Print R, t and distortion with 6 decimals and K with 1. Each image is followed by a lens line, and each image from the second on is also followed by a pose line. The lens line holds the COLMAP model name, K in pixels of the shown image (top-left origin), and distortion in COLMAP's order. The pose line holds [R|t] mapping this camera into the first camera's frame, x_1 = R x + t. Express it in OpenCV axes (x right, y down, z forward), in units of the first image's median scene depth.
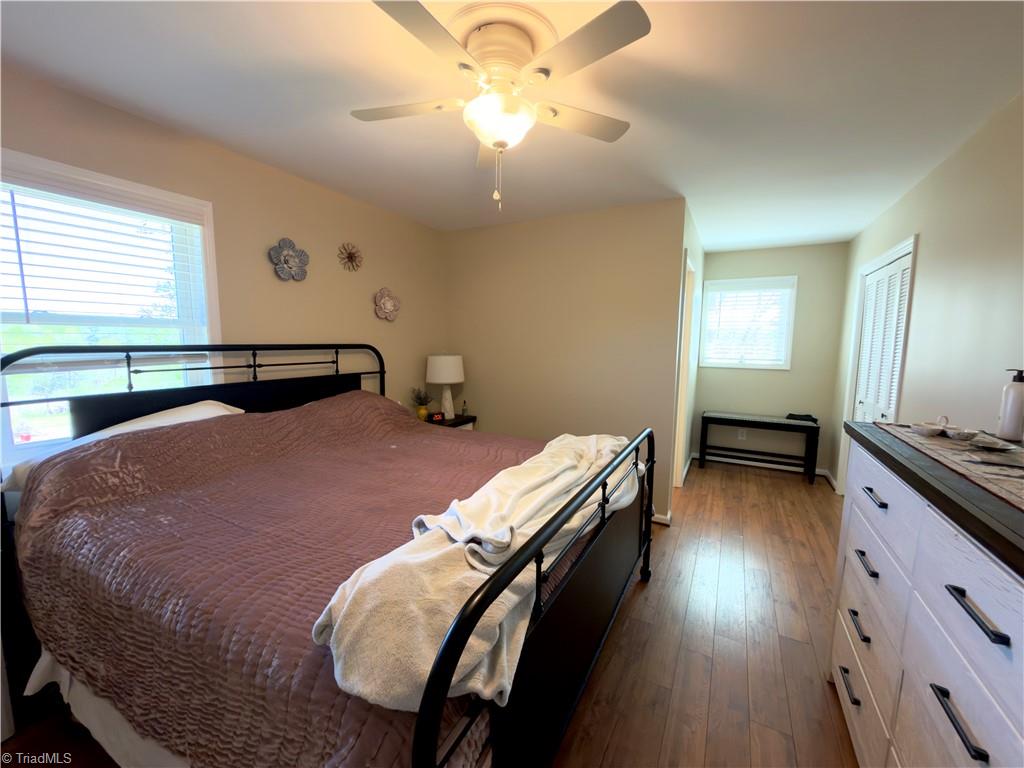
lens RADIAL K [[410.2, 0, 512.7], [0, 410.2, 387.4], [0, 0, 1]] dist [0.003023, 0.000066]
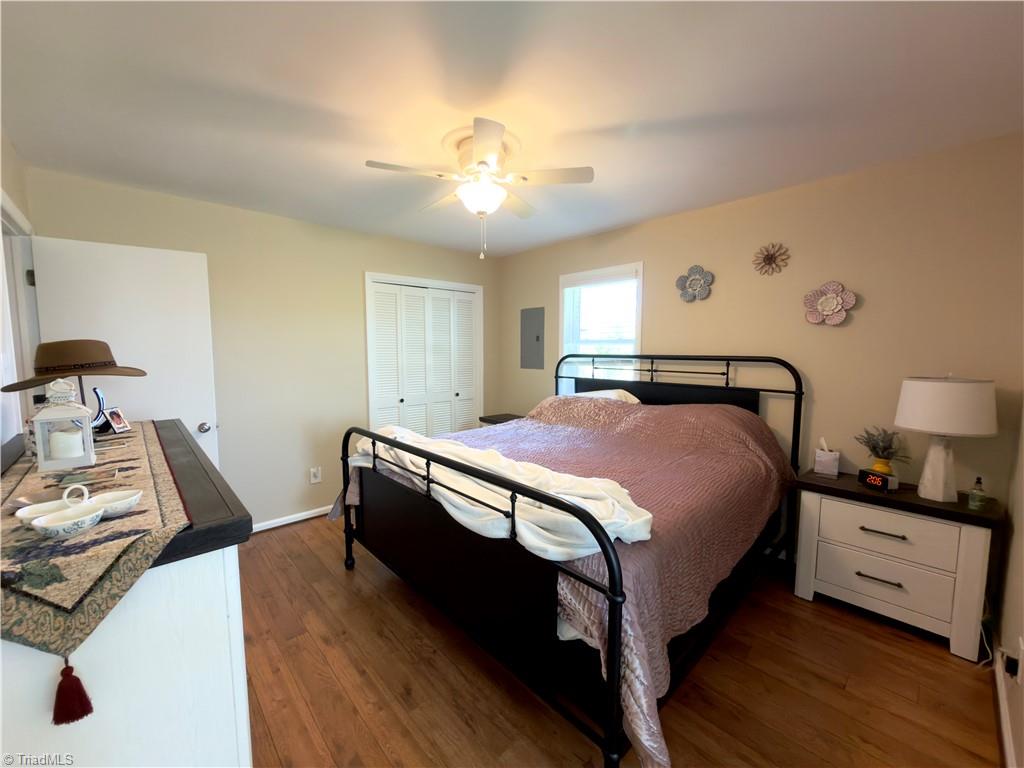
lens RADIAL K [[410.2, 0, 510.6], [0, 410.2, 384.2], [0, 0, 1]] dist [0.003023, 0.000066]
pose [[-0.316432, 0.086942, -0.944623, 0.761042], [-0.102420, 0.986839, 0.125136, -0.122017], [0.943070, 0.136345, -0.303363, 0.911024]]
